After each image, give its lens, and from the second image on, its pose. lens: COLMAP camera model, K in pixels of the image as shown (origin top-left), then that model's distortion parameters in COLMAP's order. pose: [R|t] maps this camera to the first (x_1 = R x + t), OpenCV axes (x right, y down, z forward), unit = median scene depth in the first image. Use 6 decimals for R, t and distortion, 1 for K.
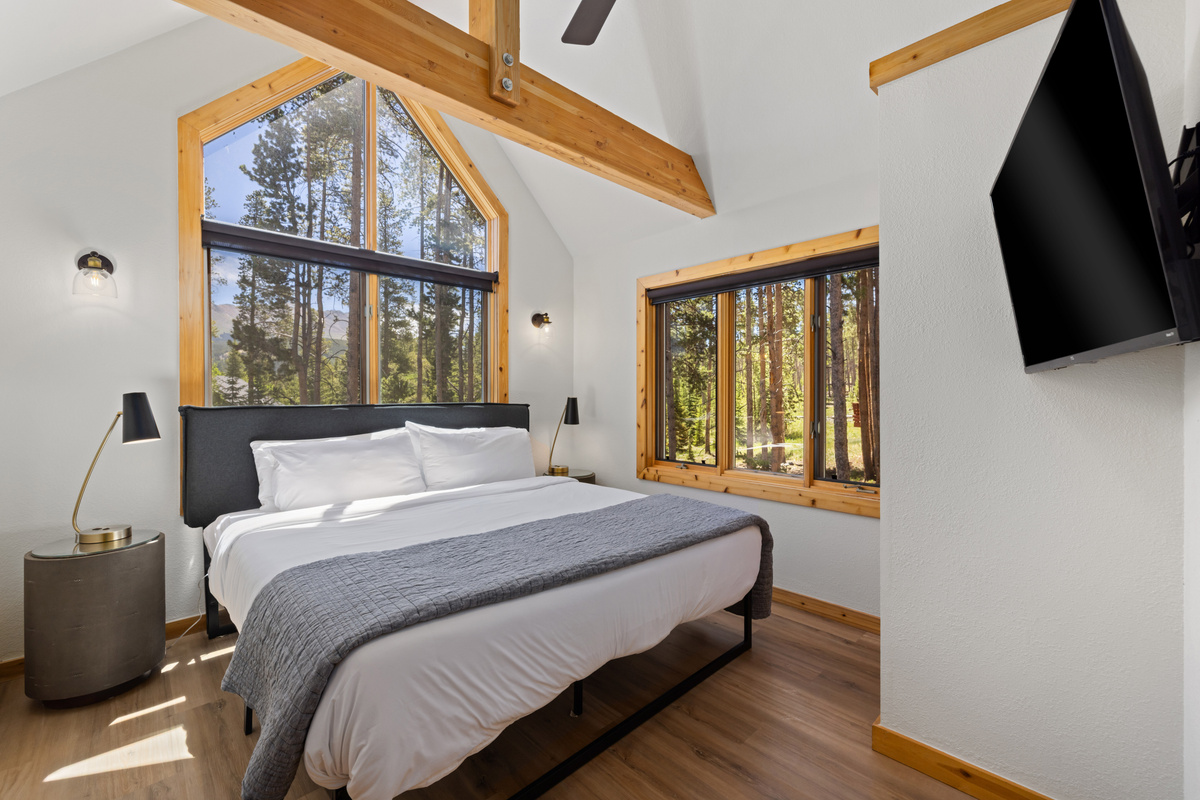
lens RADIAL K [[502.5, 0, 600.0], [0, 502.5, 400.0], [0, 0, 1]] dist [0.000173, 0.000224]
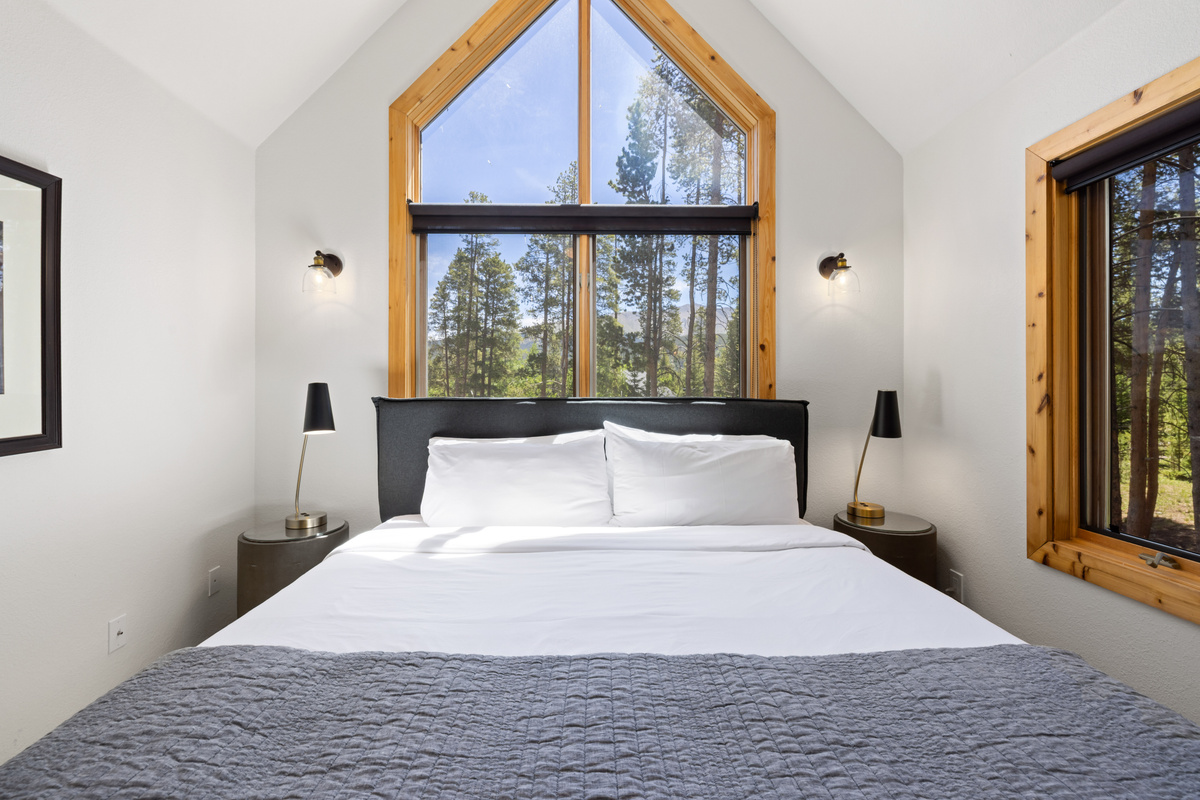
lens RADIAL K [[514.7, 0, 600.7], [0, 514.7, 384.9], [0, 0, 1]] dist [-0.001638, 0.000299]
pose [[0.743659, -0.000172, -0.668559, 0.101012], [-0.008163, 0.999923, -0.009338, -0.003761], [0.668510, 0.012401, 0.743600, 0.360854]]
